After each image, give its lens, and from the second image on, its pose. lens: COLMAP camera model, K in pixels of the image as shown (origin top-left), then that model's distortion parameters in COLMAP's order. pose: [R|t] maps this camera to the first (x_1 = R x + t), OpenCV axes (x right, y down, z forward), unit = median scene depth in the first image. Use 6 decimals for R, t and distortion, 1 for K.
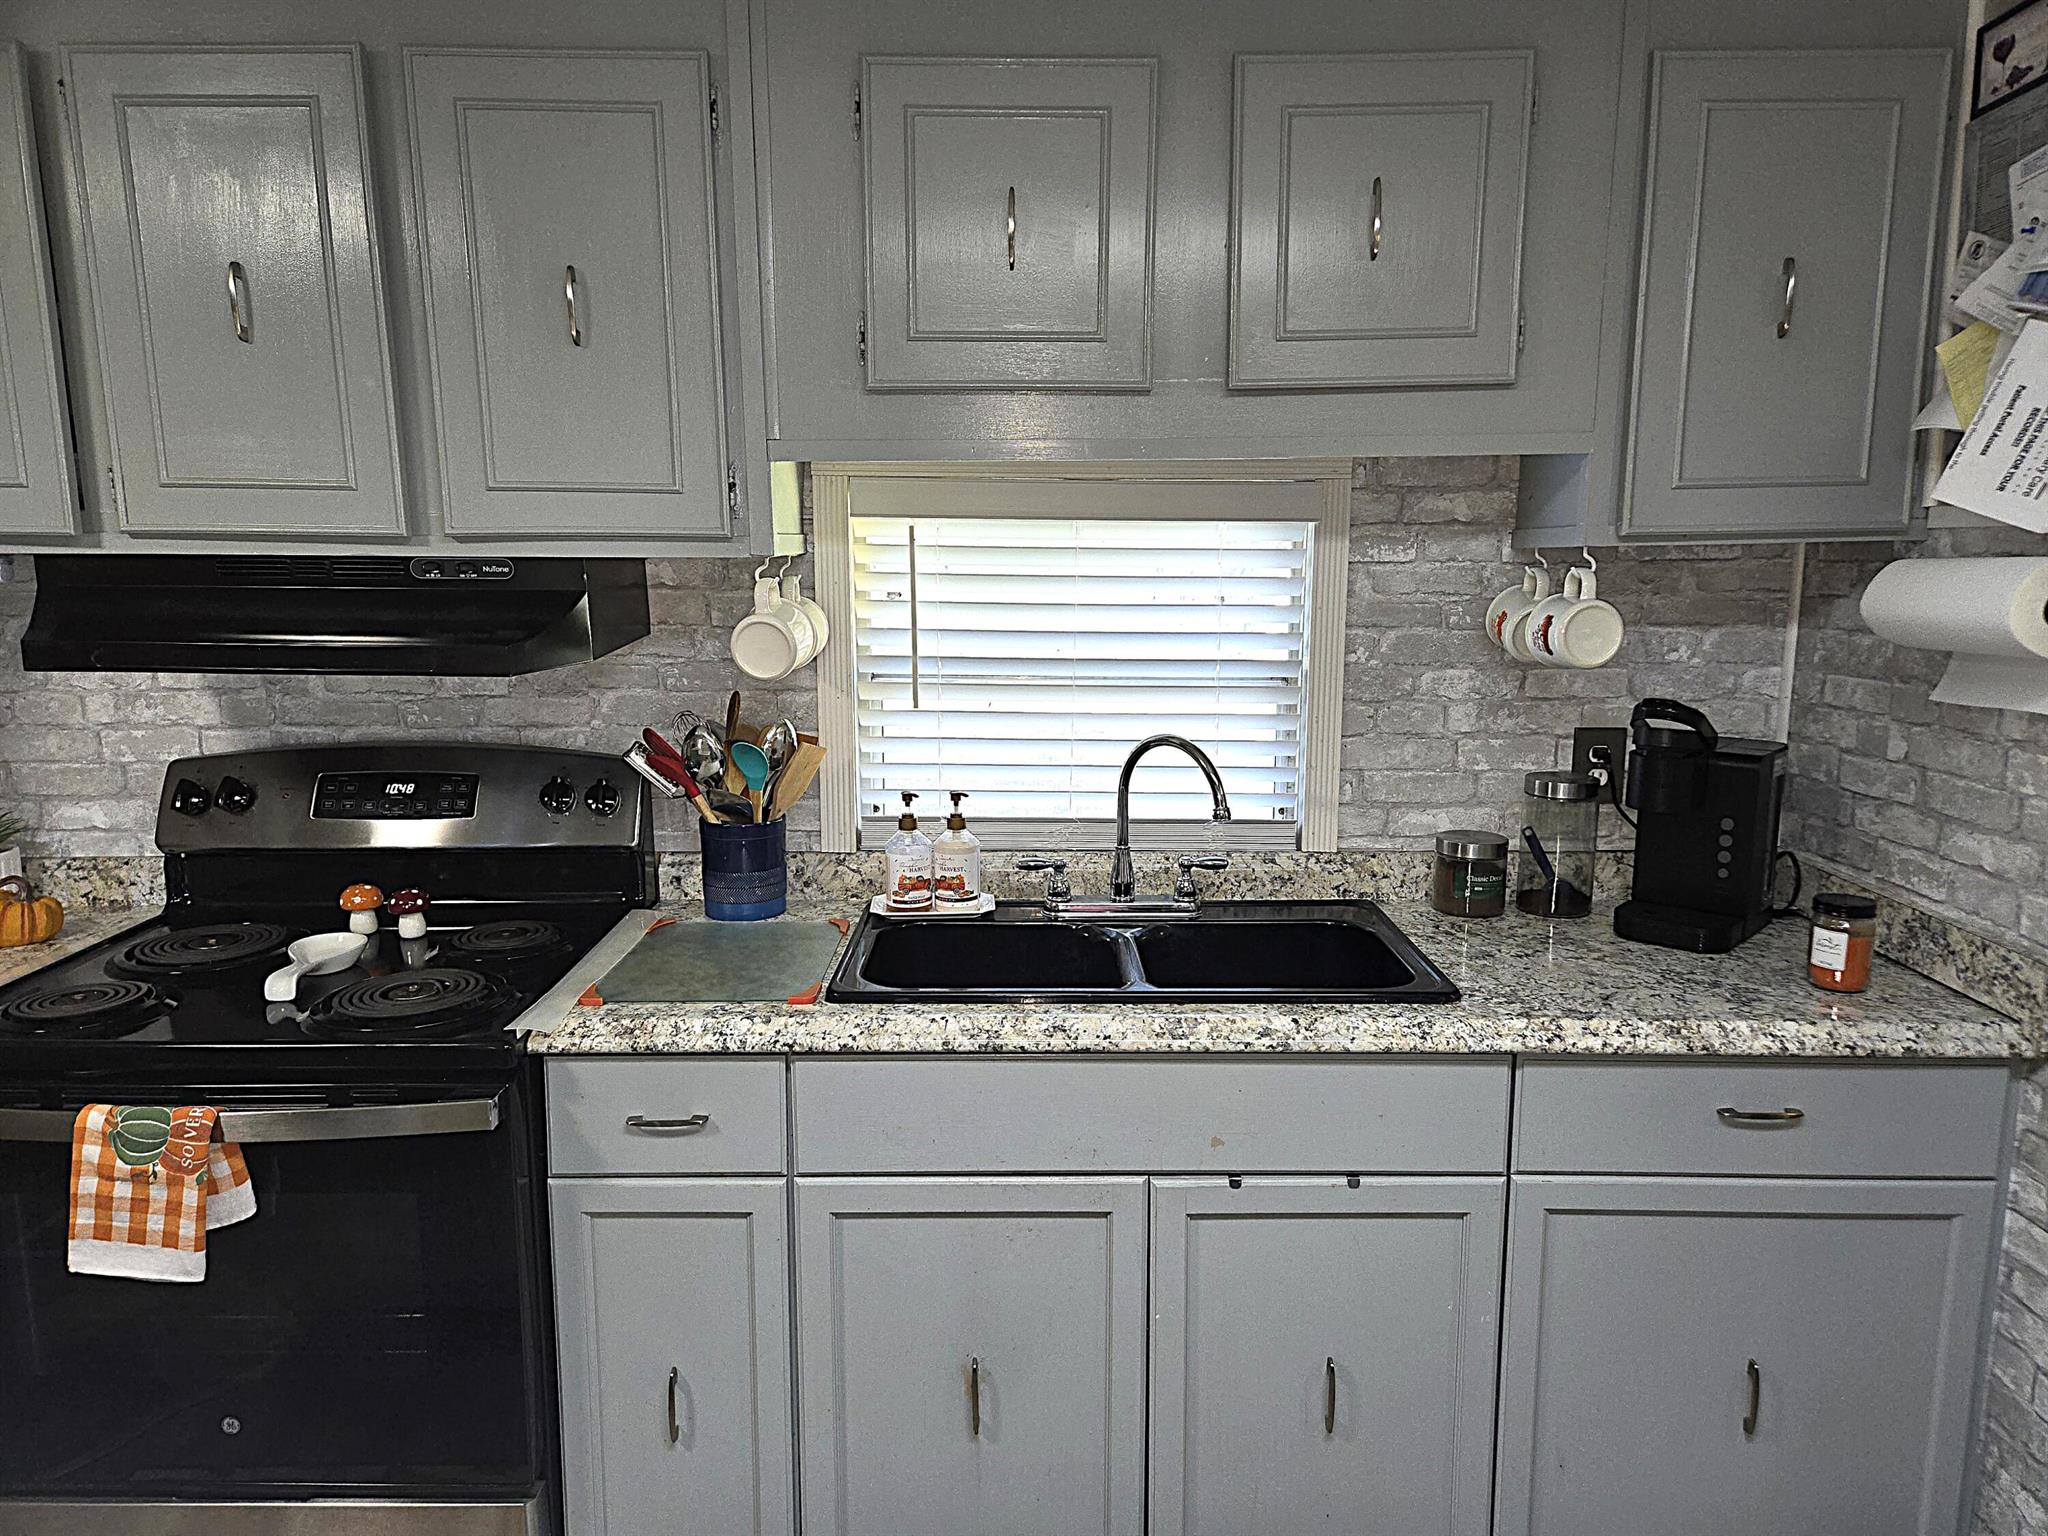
lens RADIAL K [[1368.7, 0, 1024.1], [0, 1368.7, 779.4], [0, 0, 1]] dist [0.078256, -0.060636]
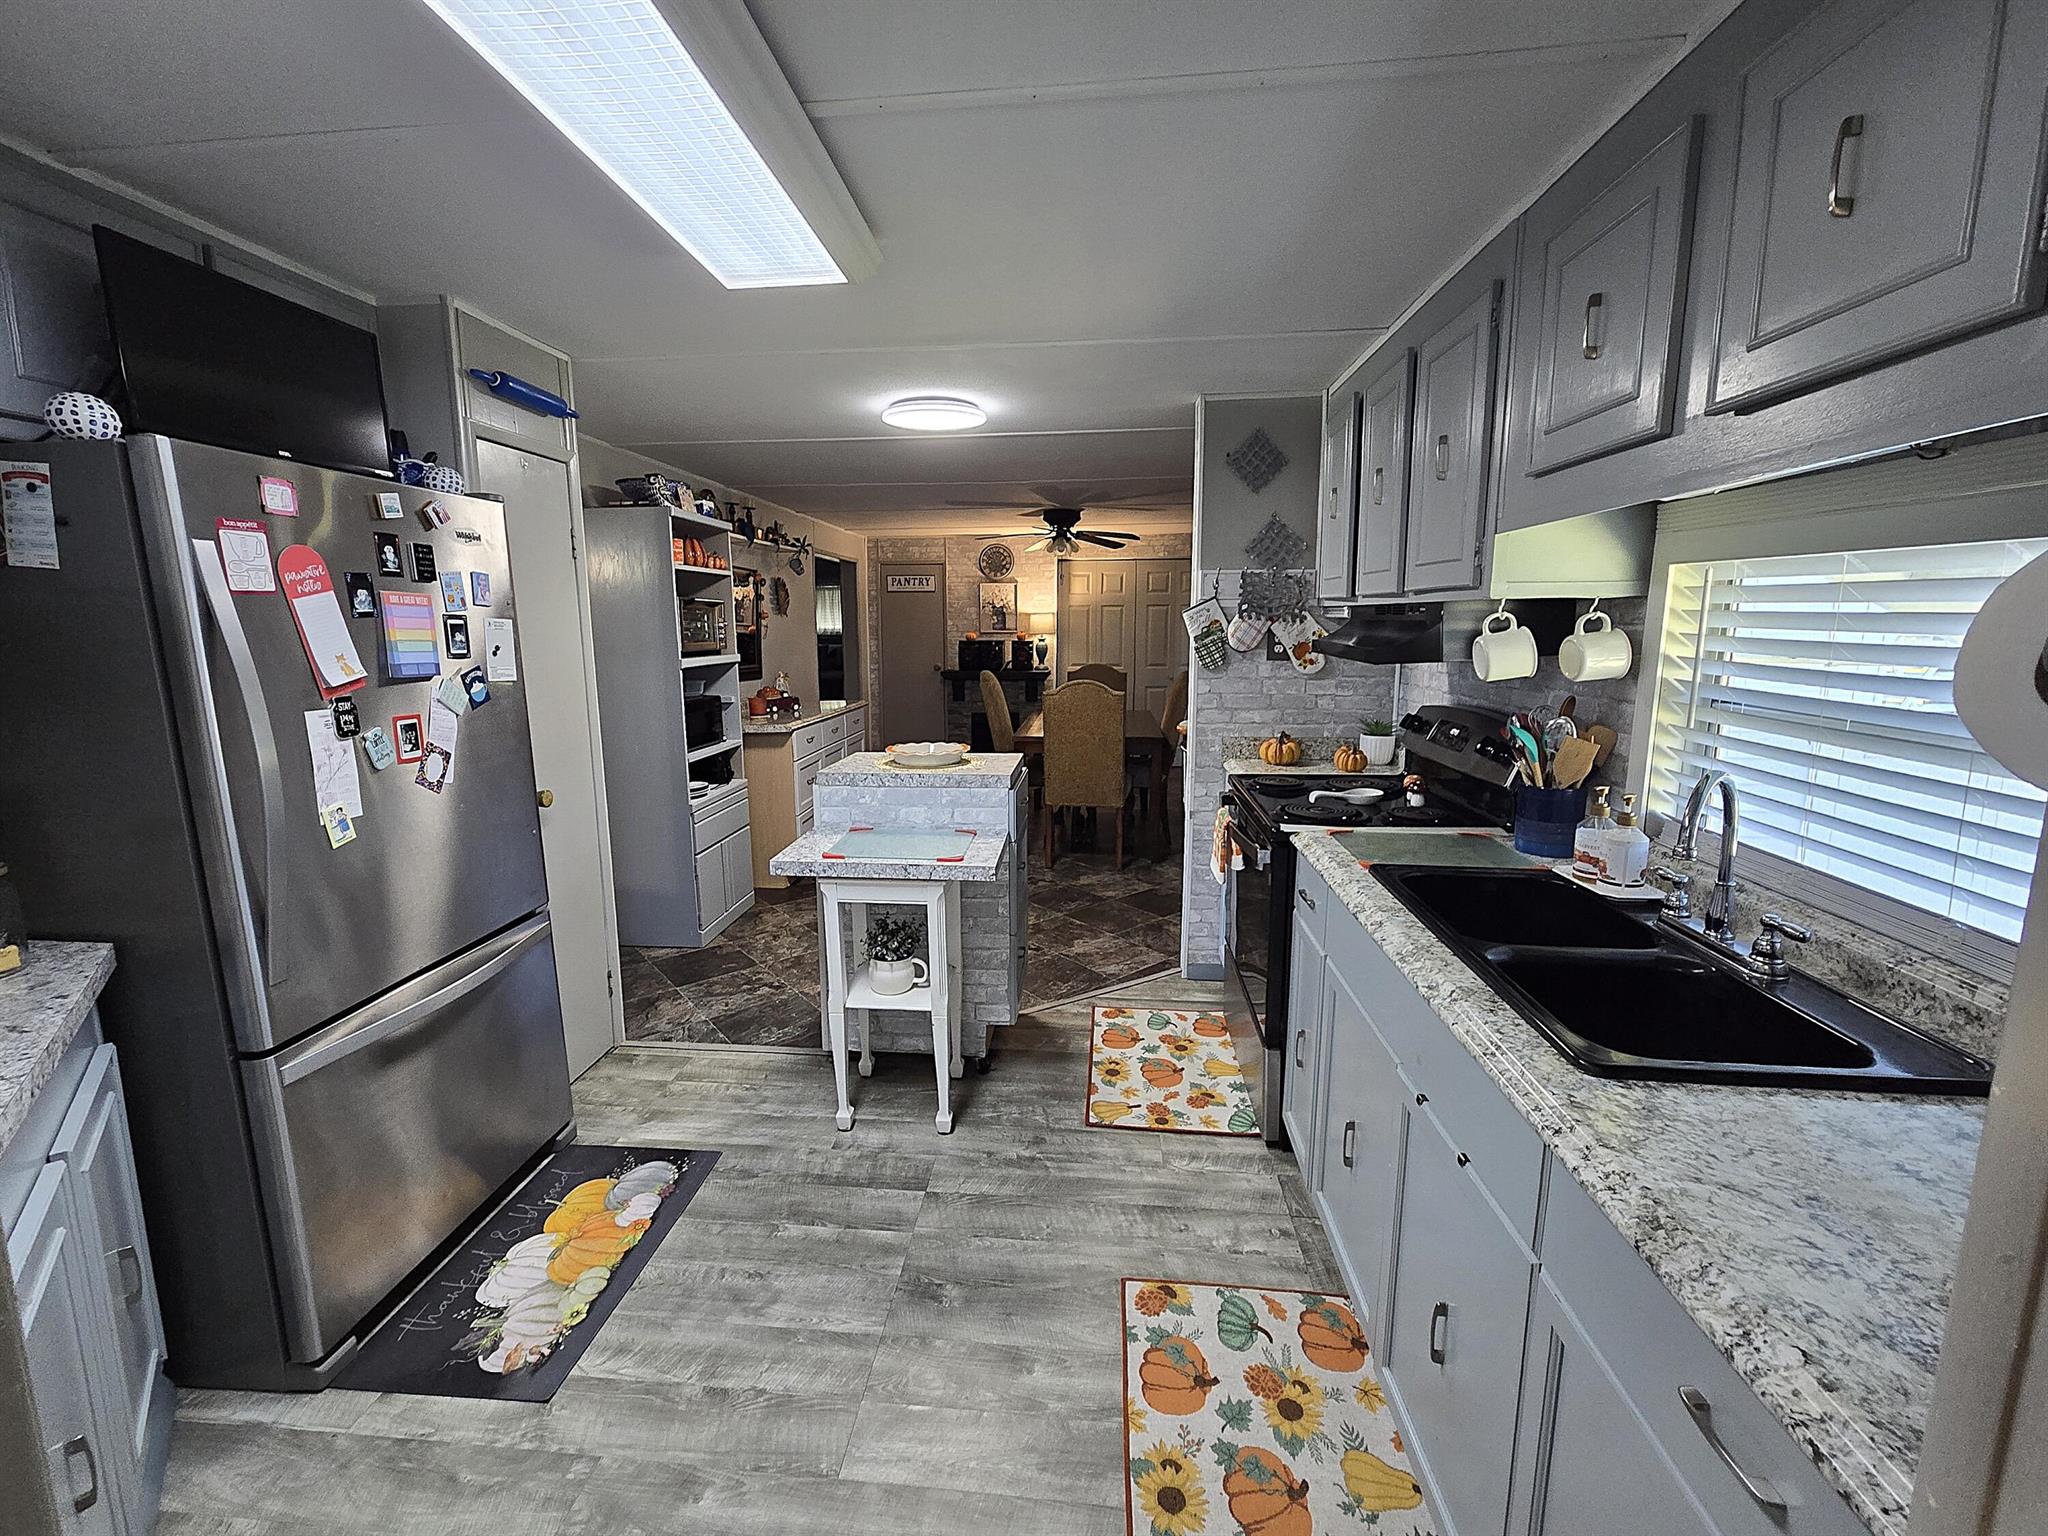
lens RADIAL K [[841.4, 0, 1015.0], [0, 841.4, 756.6], [0, 0, 1]] dist [0.000243, 0.000217]
pose [[-0.095373, 0.163366, -0.981945, 0.768738], [-0.165501, 0.970110, 0.177471, -0.069056], [0.981587, 0.179439, -0.065485, 0.561808]]
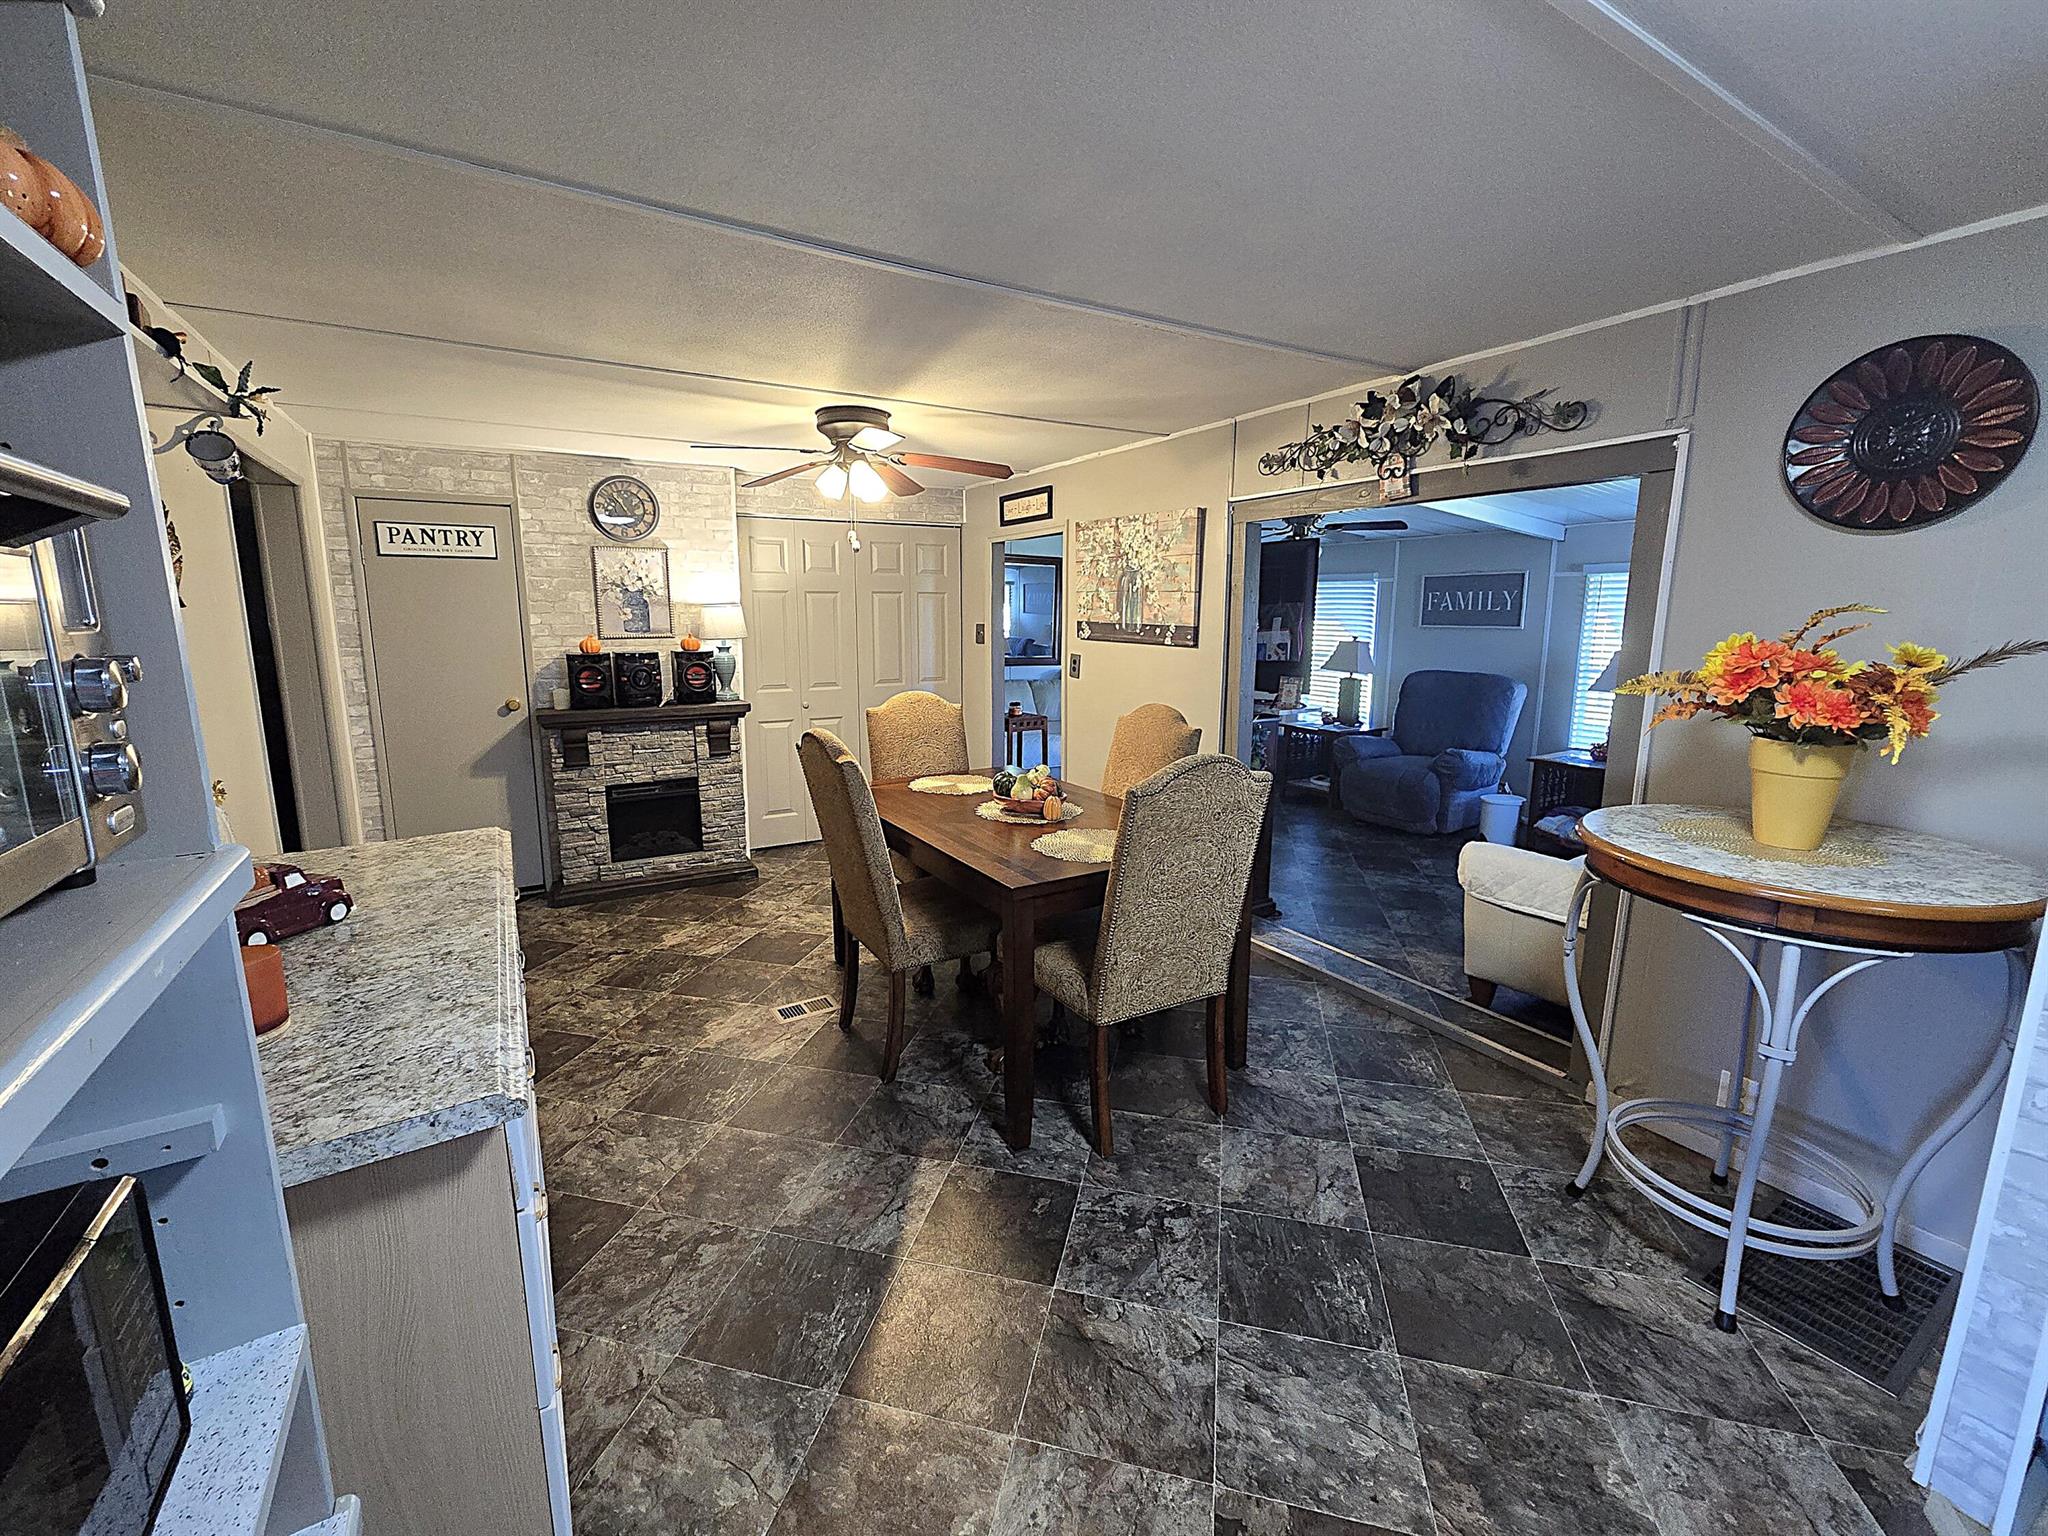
lens RADIAL K [[841.4, 0, 1015.0], [0, 841.4, 756.6], [0, 0, 1]] dist [0.000243, 0.000217]
pose [[0.517319, 0.150969, -0.842371, -0.819602], [-0.147974, 0.985271, 0.085705, 0.056743], [0.842902, 0.080313, 0.532039, -0.216221]]
